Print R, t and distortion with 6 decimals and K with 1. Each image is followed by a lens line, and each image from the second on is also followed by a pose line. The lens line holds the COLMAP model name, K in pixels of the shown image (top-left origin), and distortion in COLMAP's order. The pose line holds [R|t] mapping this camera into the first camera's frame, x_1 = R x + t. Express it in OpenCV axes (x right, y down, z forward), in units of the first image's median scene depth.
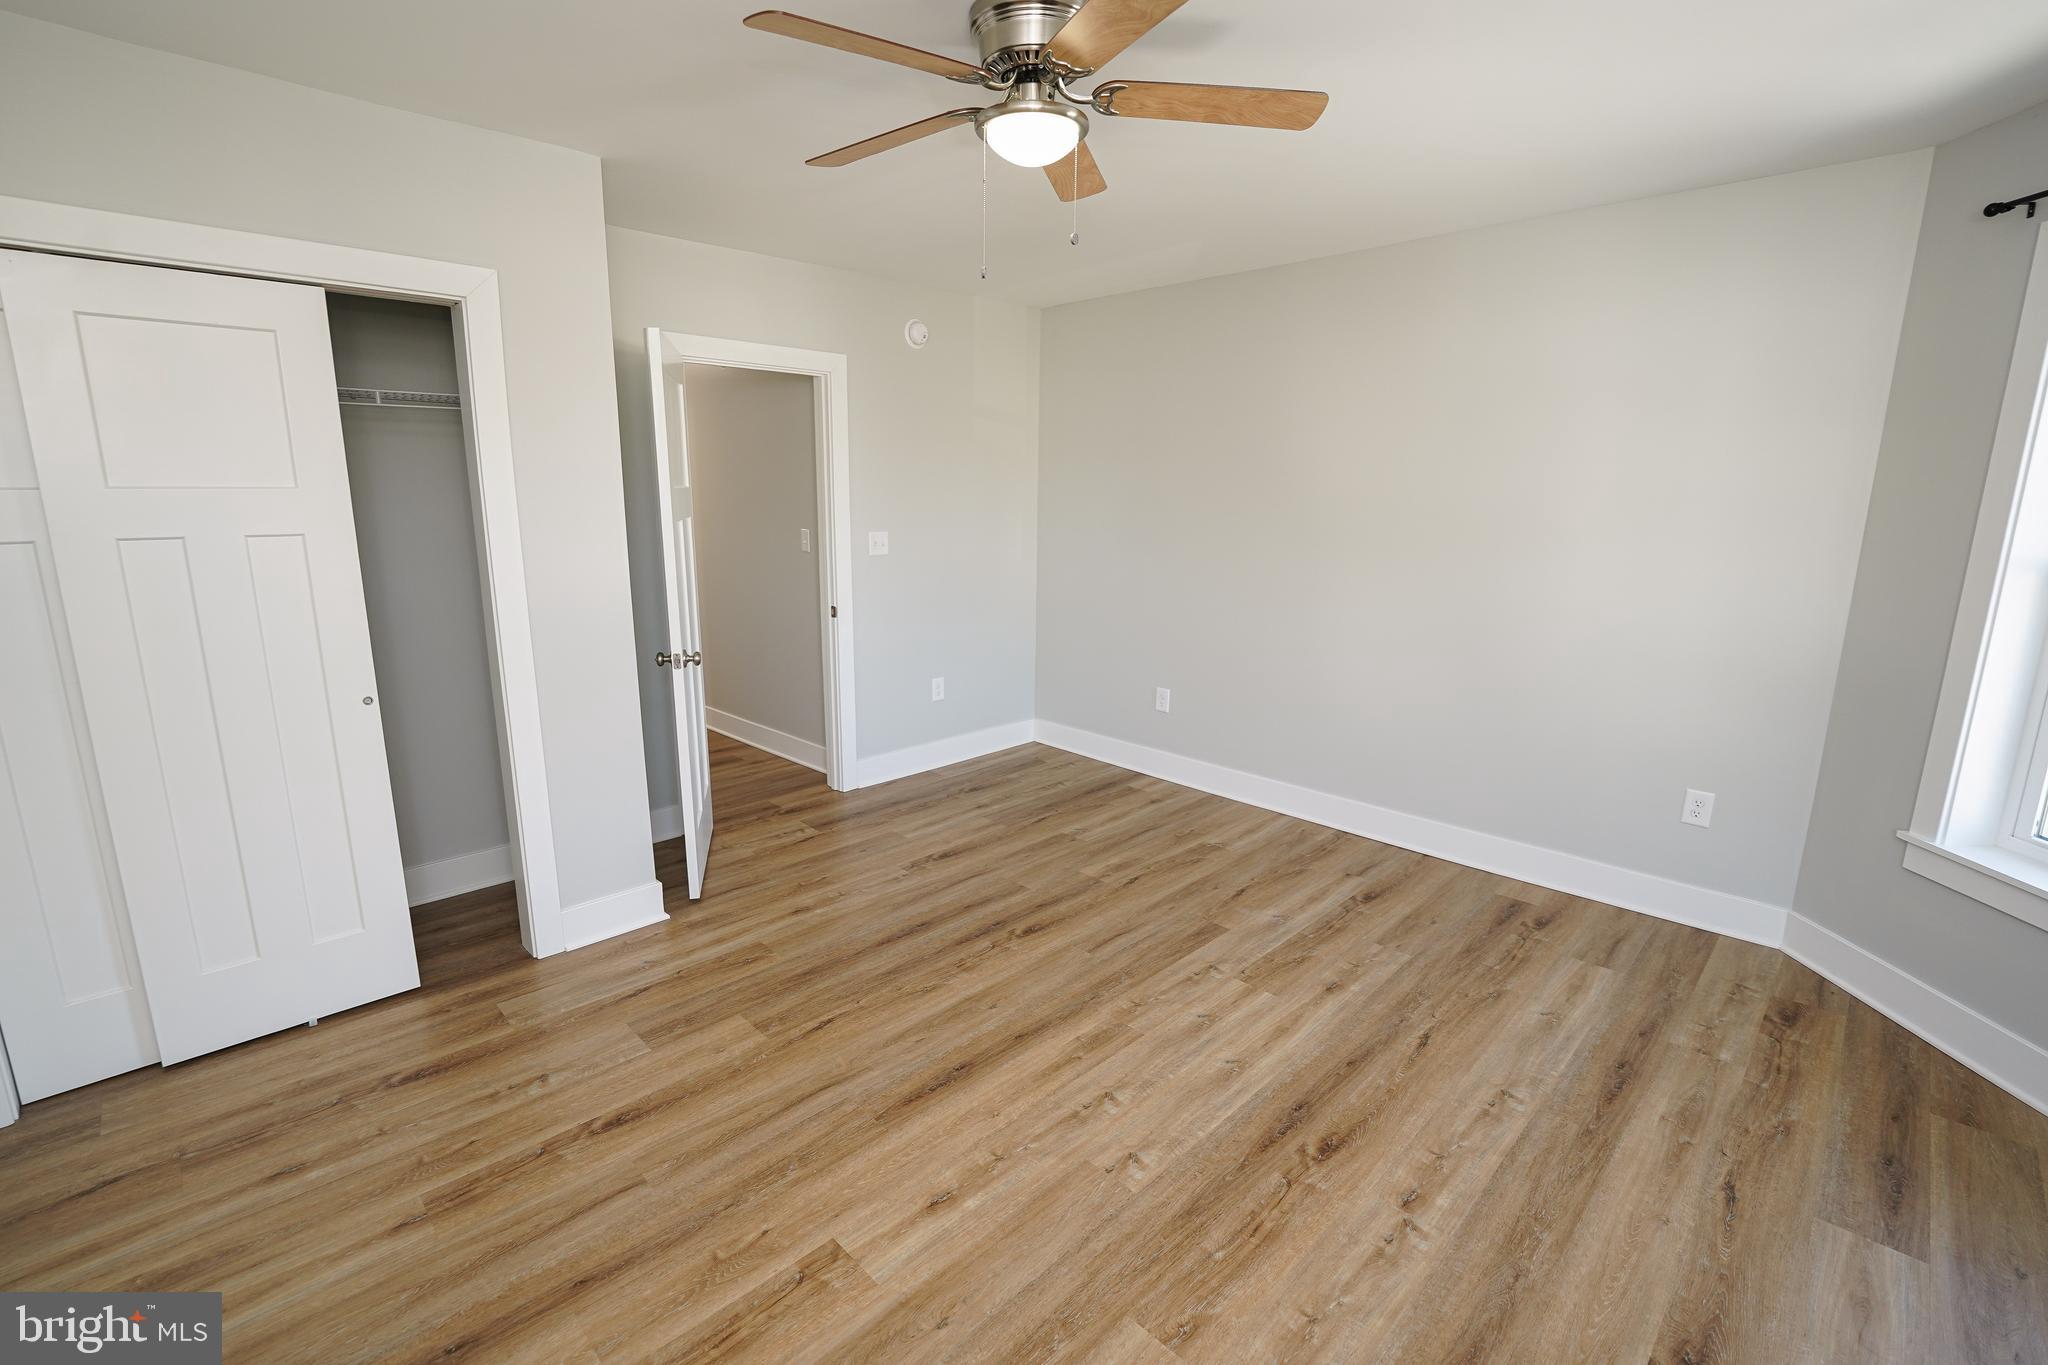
lens RADIAL K [[882.3, 0, 1015.0], [0, 882.3, 675.5], [0, 0, 1]] dist [-0.017481, 0.000264]
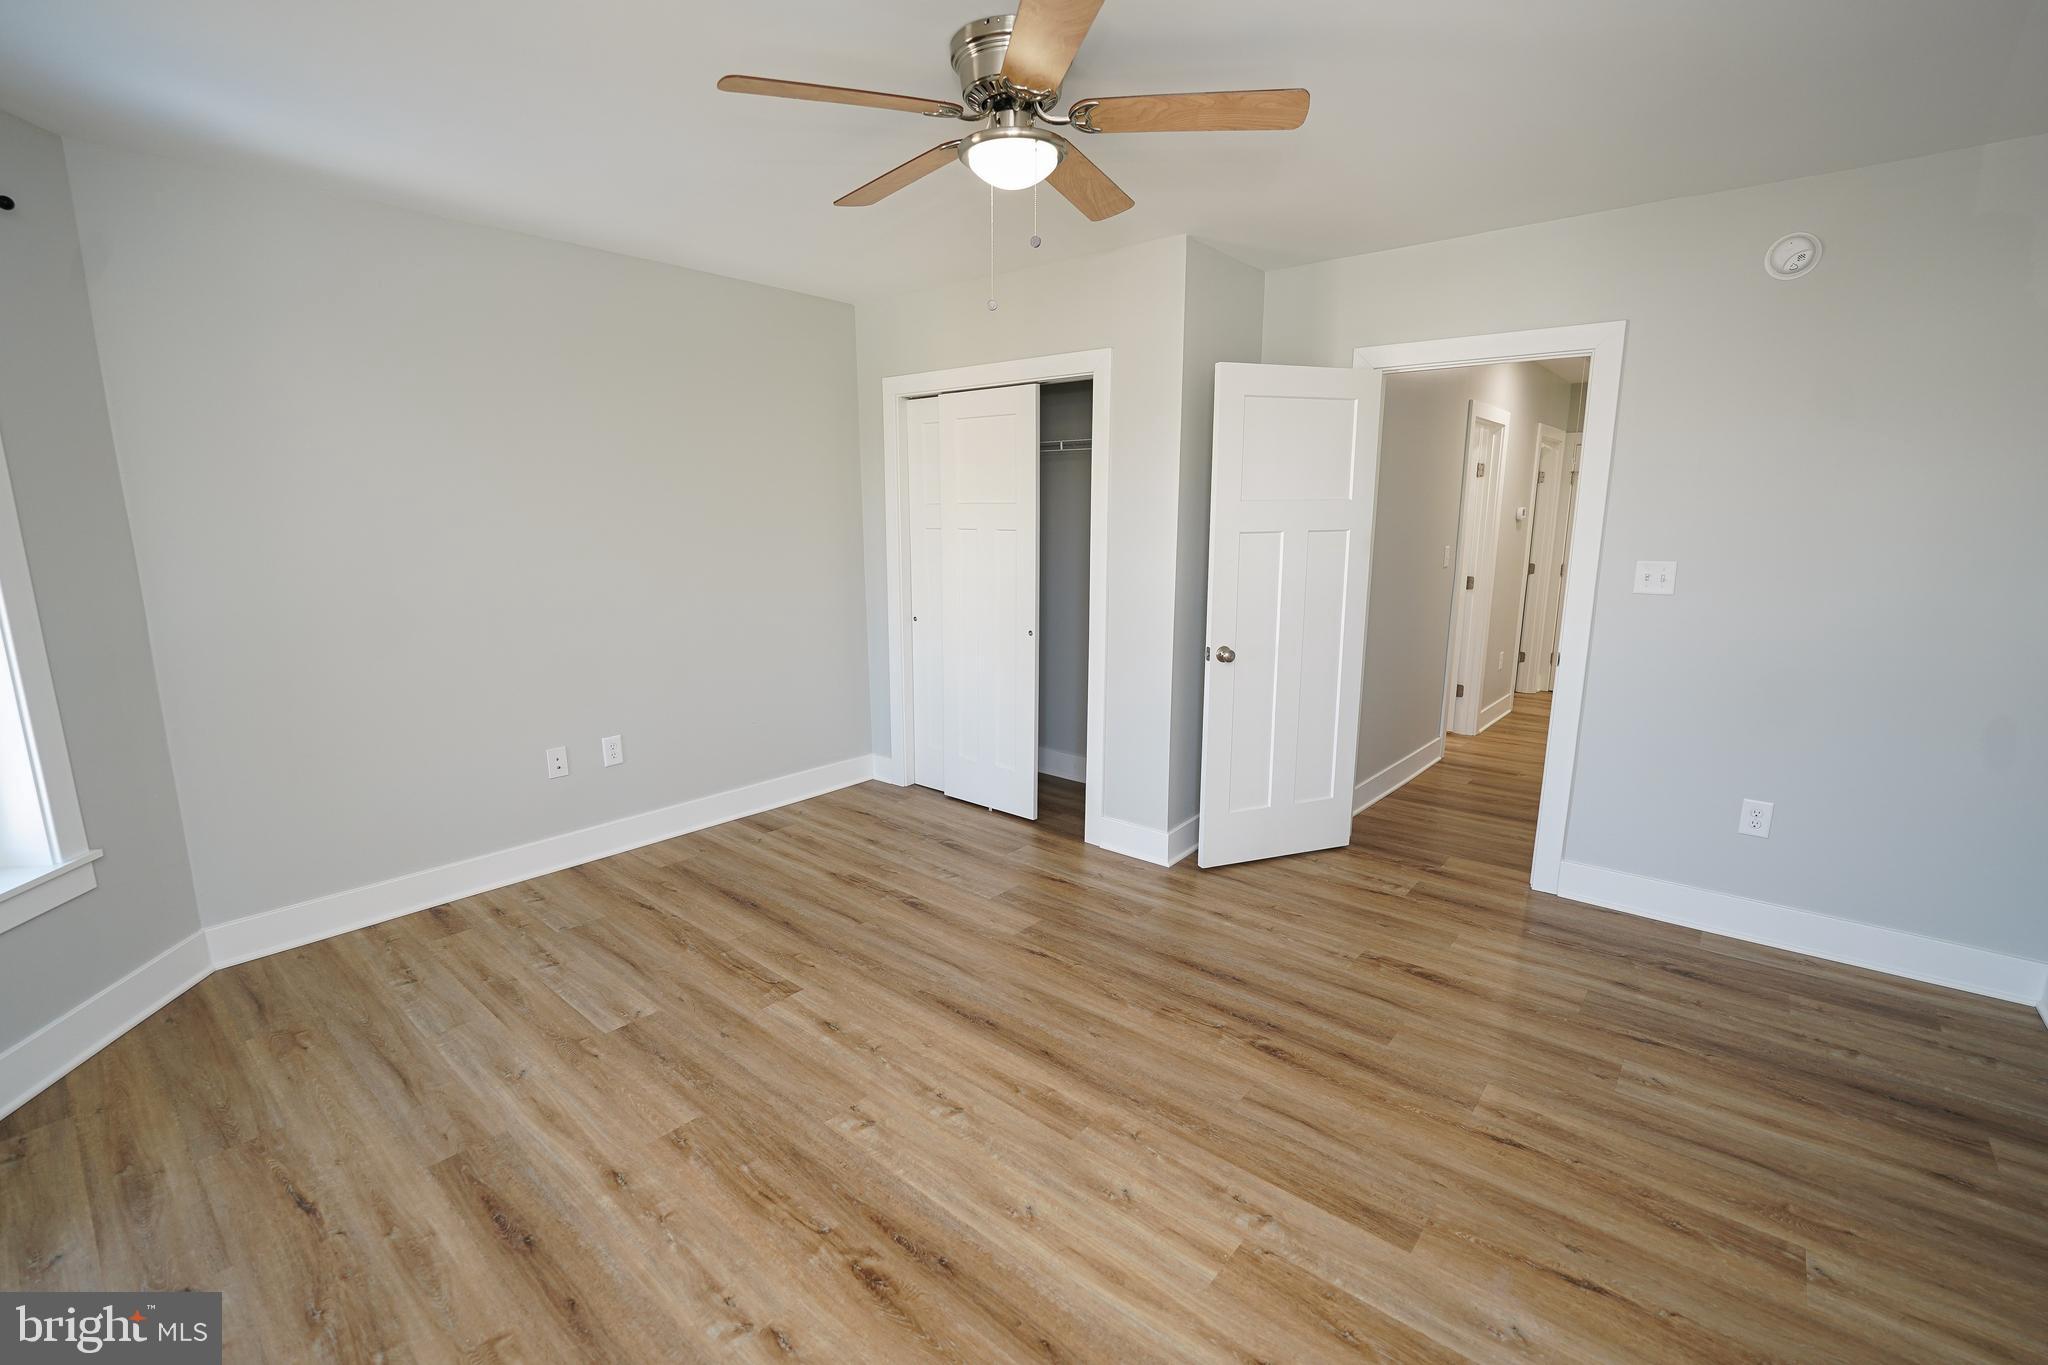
lens RADIAL K [[906.6, 0, 1031.9], [0, 906.6, 699.0], [0, 0, 1]] dist [-0.016463, 0.000185]
pose [[0.103215, 0.199696, -0.974407, 0.923292], [-0.199646, 0.963862, 0.176387, -0.151662], [0.974417, 0.176331, 0.139353, 0.777331]]
